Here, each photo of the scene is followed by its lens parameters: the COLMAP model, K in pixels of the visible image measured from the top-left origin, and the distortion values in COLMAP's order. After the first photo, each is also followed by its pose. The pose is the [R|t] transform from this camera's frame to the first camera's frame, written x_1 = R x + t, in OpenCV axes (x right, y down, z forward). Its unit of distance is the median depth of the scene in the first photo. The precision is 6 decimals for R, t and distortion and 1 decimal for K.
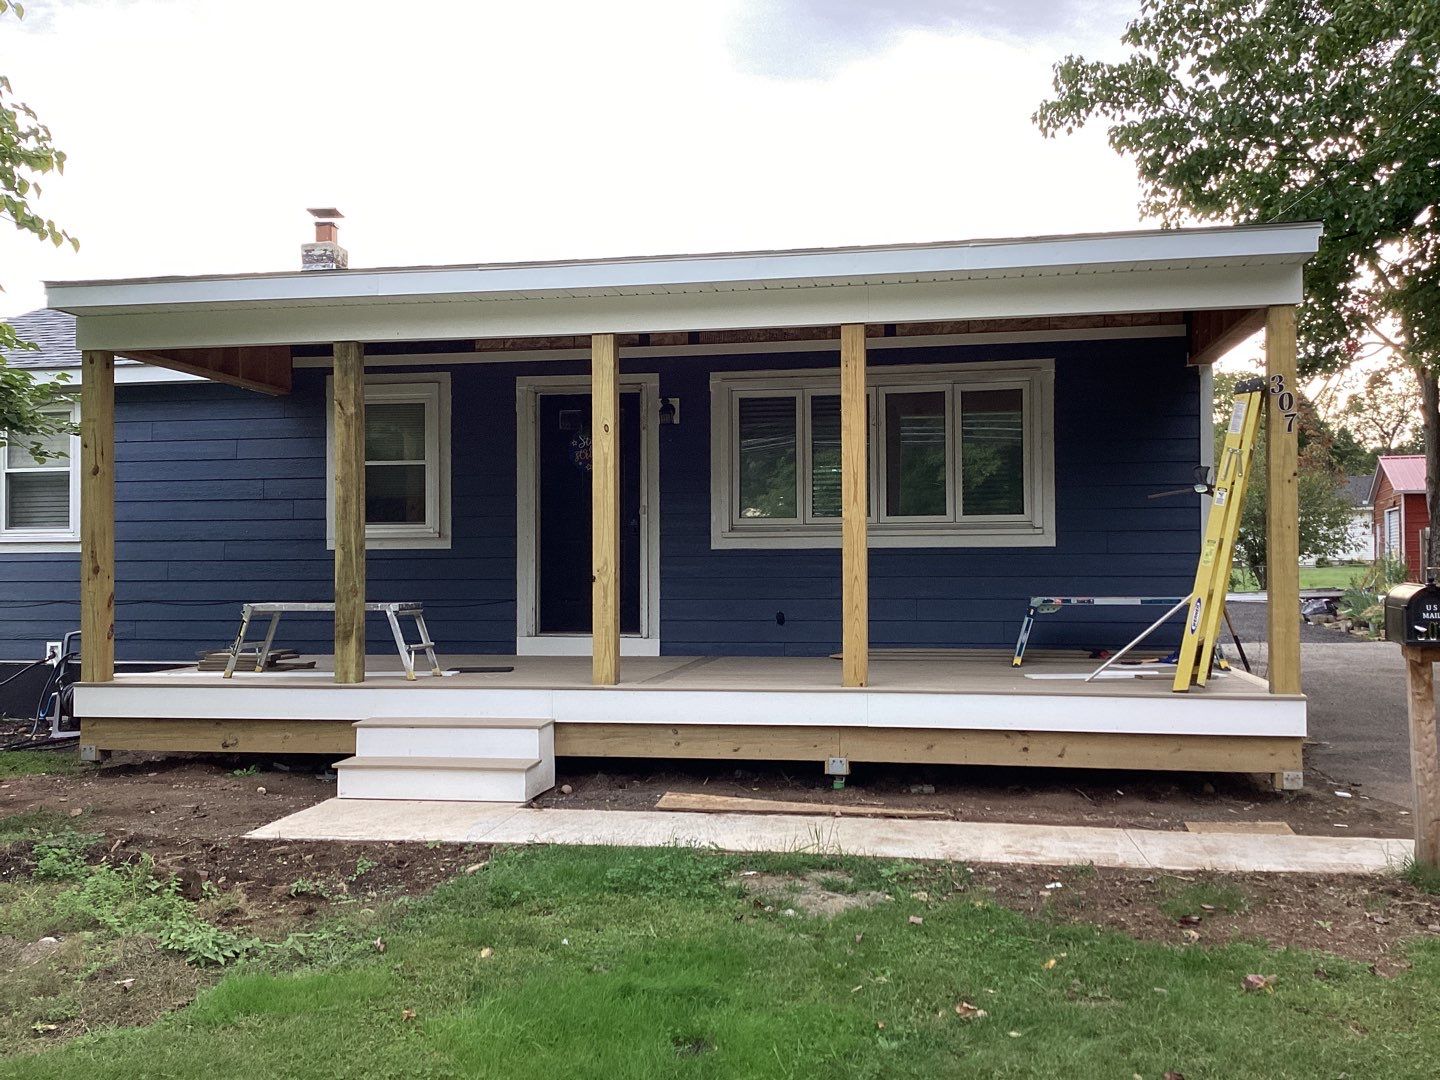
lens RADIAL K [[1277.5, 0, 724.4], [0, 1277.5, 537.3], [0, 0, 1]] dist [0.117811, -0.191127]
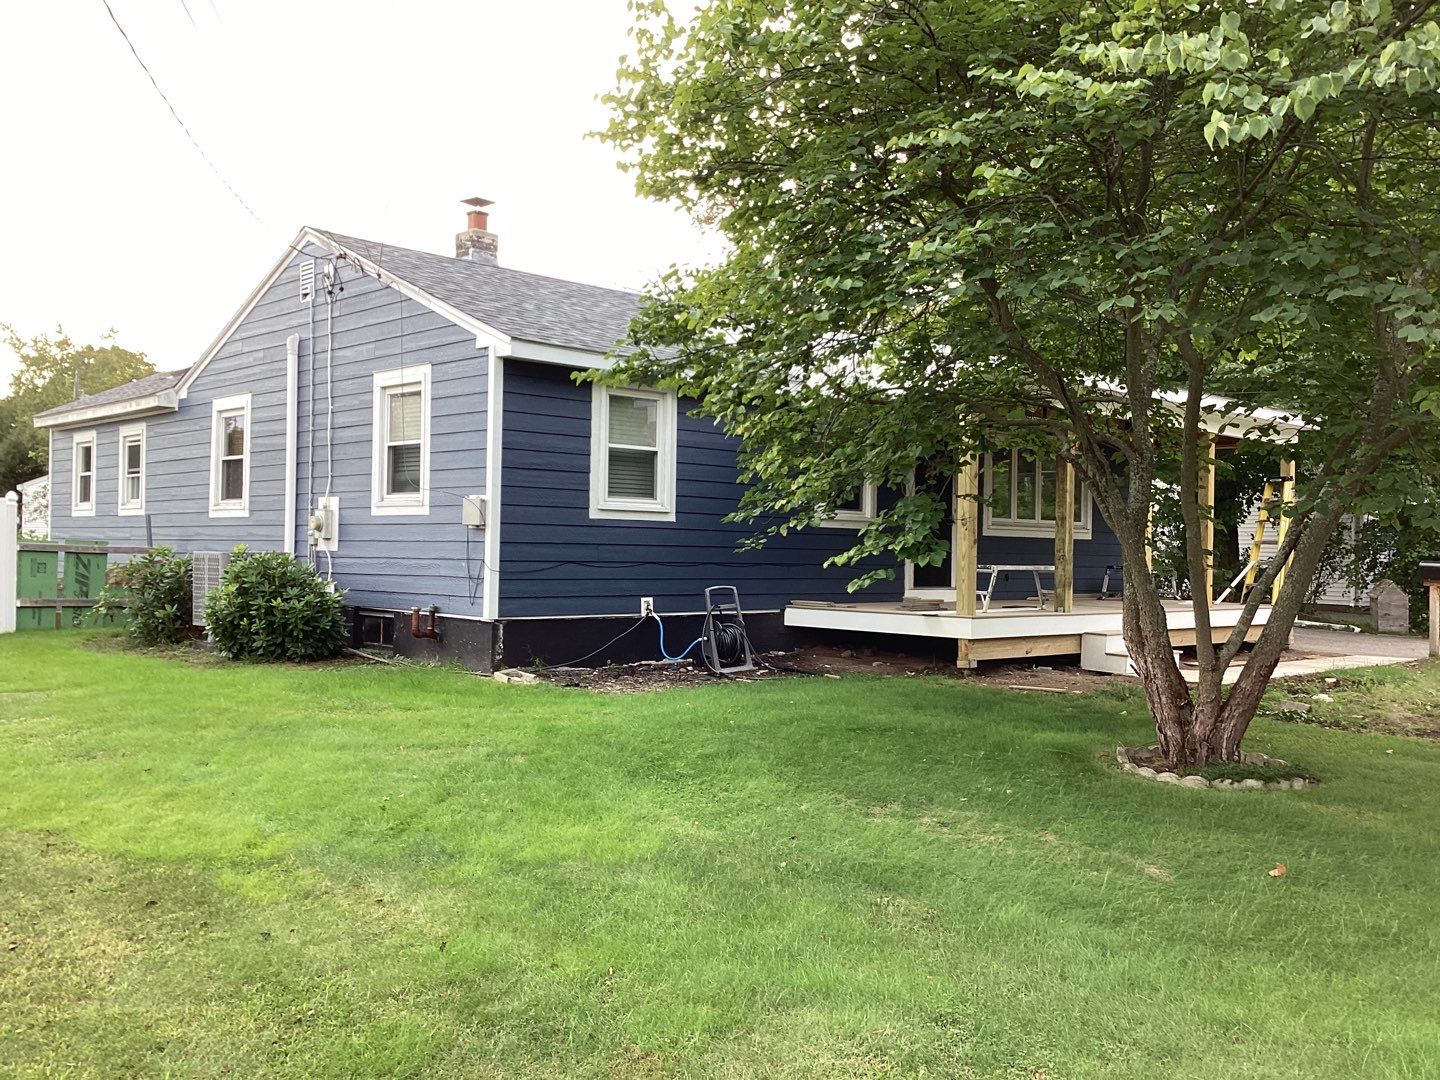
lens RADIAL K [[1316.4, 0, 716.8], [0, 1316.4, 546.6], [0, 0, 1]] dist [0.122689, -0.256294]
pose [[0.595415, 0.020291, 0.803162, -1.951076], [-0.039829, 0.999197, 0.004283, 0.037744], [-0.802431, -0.034539, 0.595745, 0.338900]]
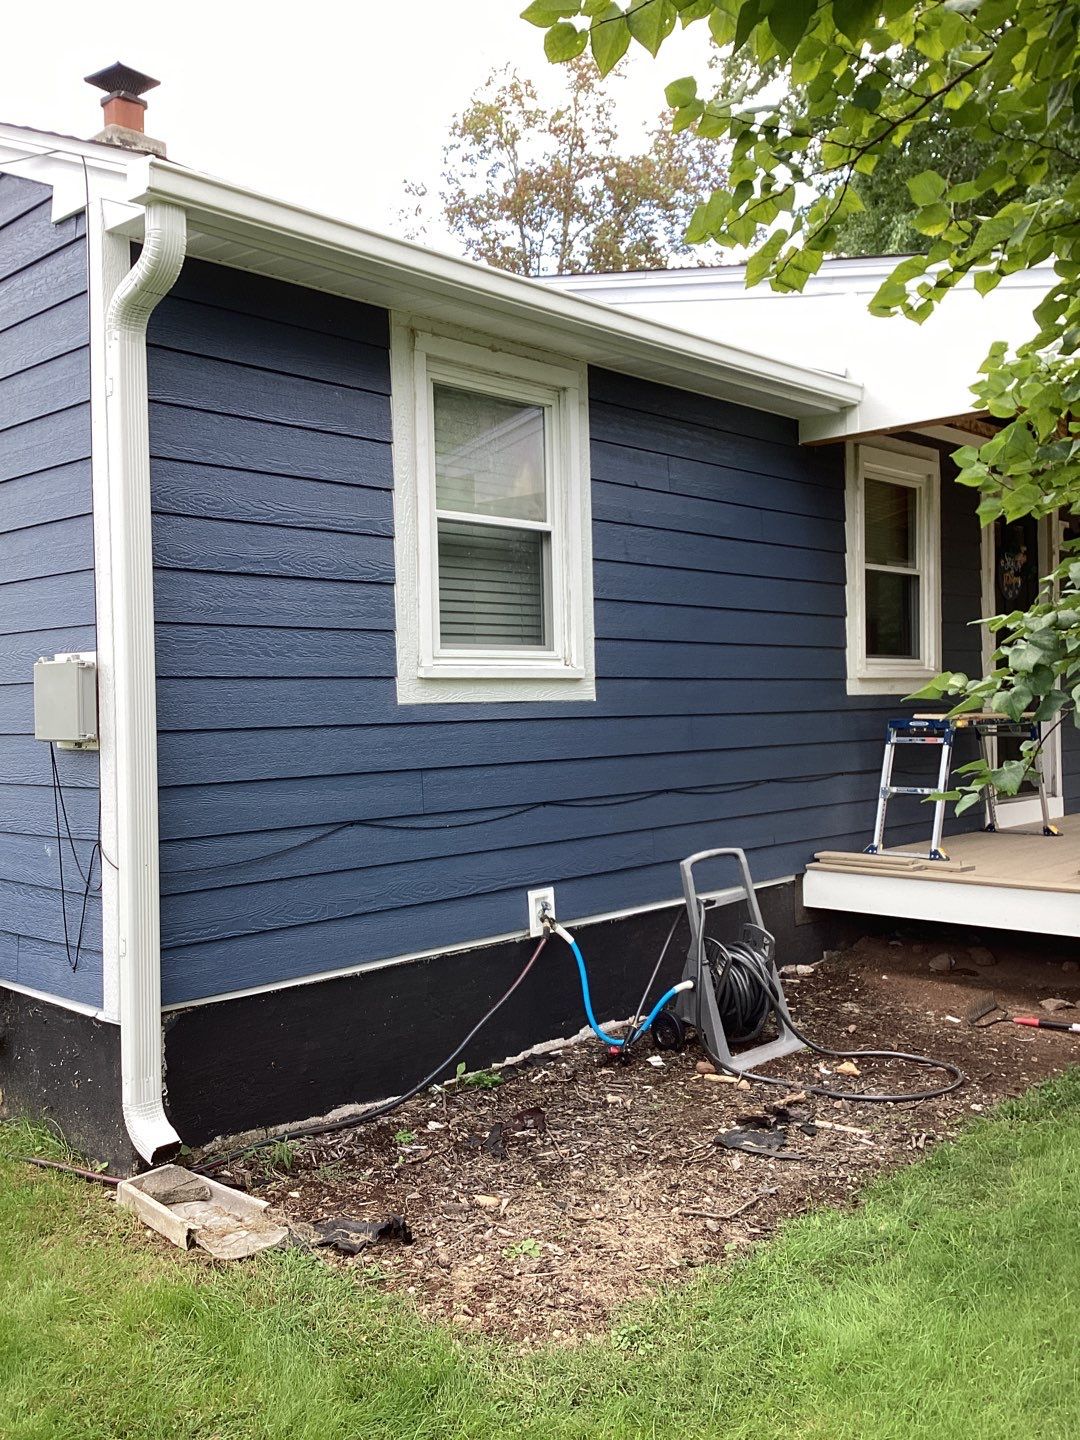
lens RADIAL K [[1294.3, 0, 540.0], [0, 1294.3, 720.0], [0, 0, 1]] dist [0.124929, -0.233415]
pose [[0.543207, -0.014887, 0.839467, -1.247842], [-0.001398, 0.999825, 0.018636, 0.013344], [-0.839598, -0.011296, 0.543091, 1.015718]]
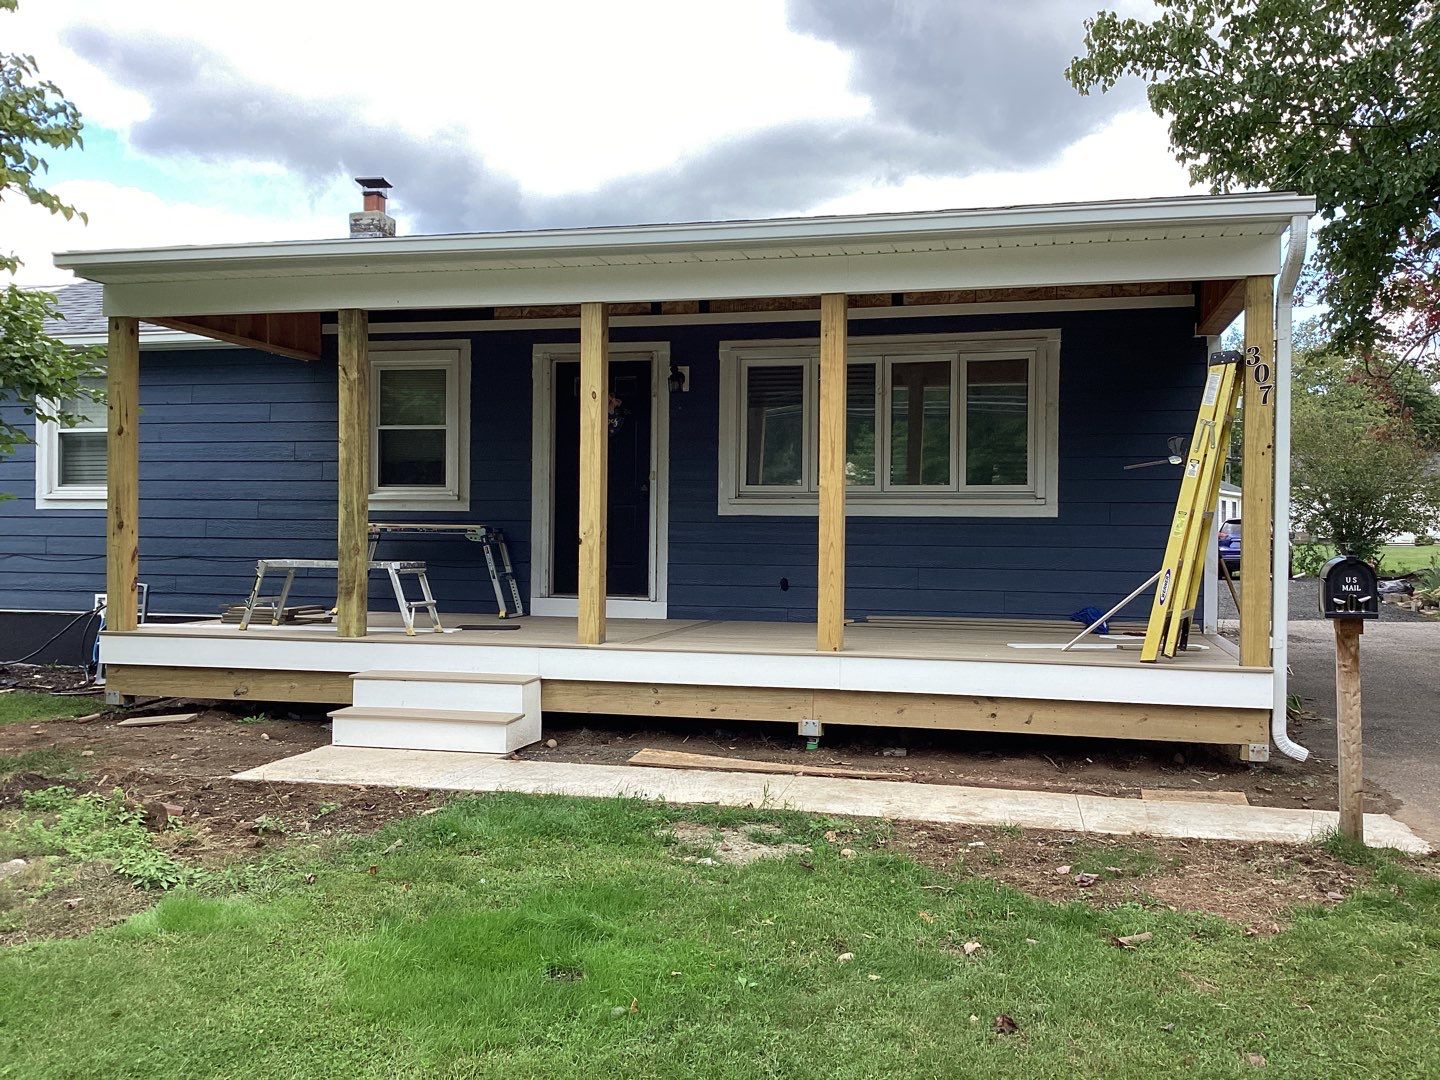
lens RADIAL K [[1282.2, 0, 724.9], [0, 1282.2, 536.0], [0, 0, 1]] dist [0.126135, -0.220271]
pose [[0.997481, 0.015533, -0.069208, 0.082534], [-0.013933, 0.999626, 0.023532, 0.002000], [0.069547, -0.022508, 0.997325, -0.023751]]
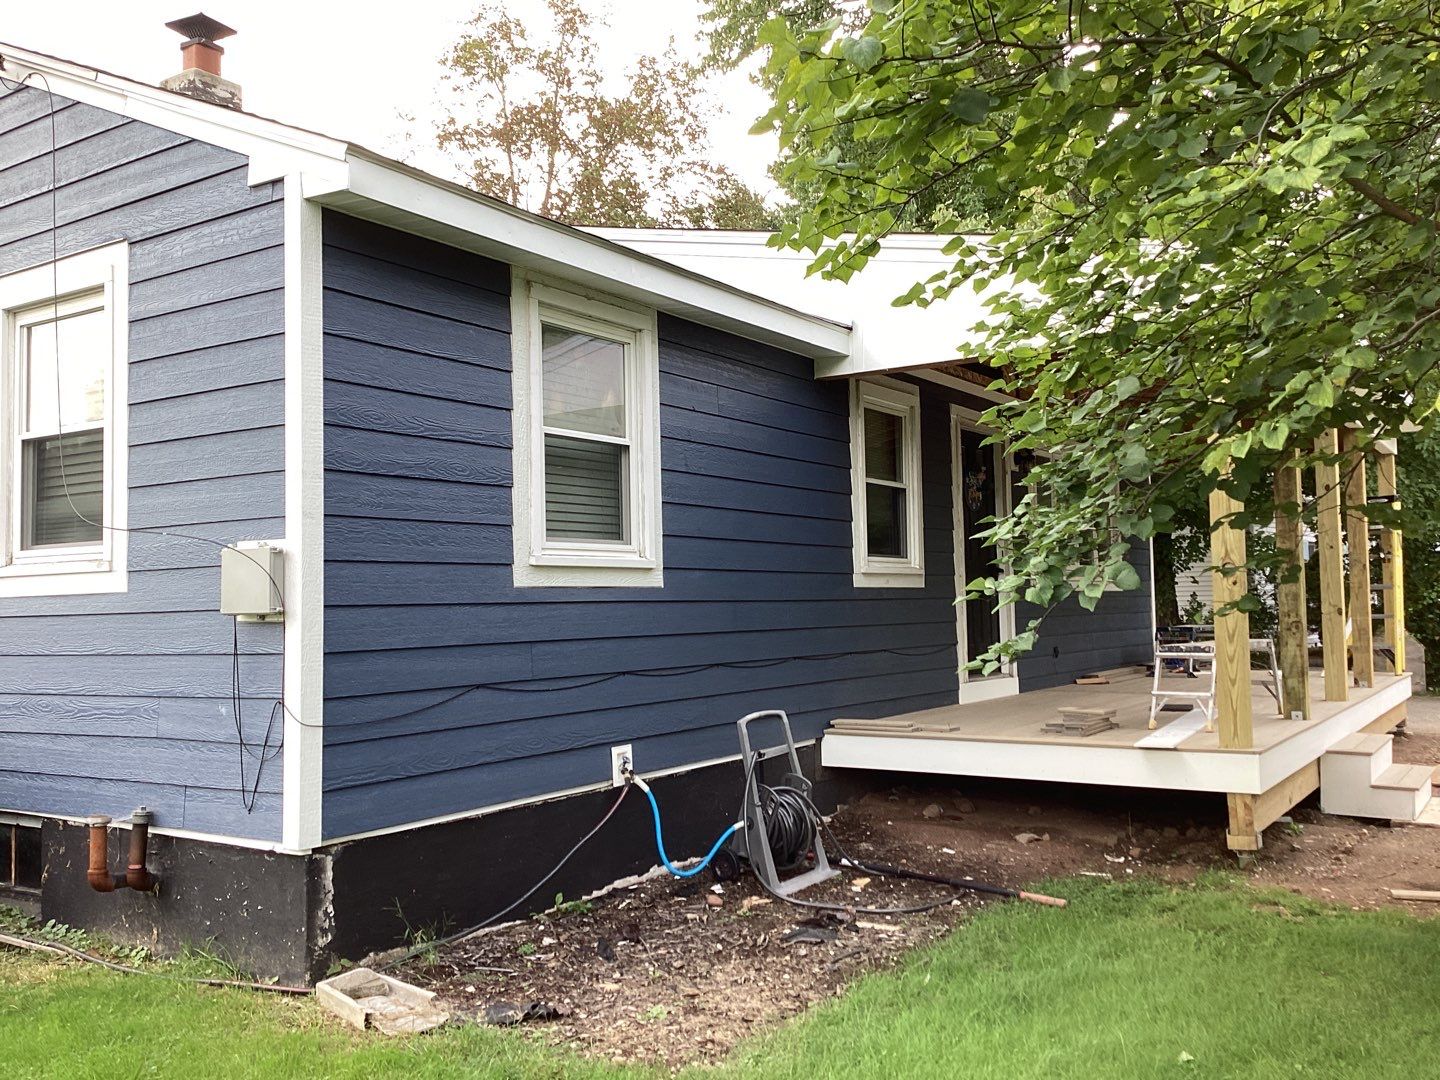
lens RADIAL K [[1282.2, 0, 724.9], [0, 1282.2, 536.0], [0, 0, 1]] dist [0.126135, -0.220271]
pose [[0.389837, 0.049395, 0.919558, -1.386054], [-0.002406, 0.998612, -0.052621, 0.025964], [-0.920881, 0.018301, 0.389414, 1.011968]]
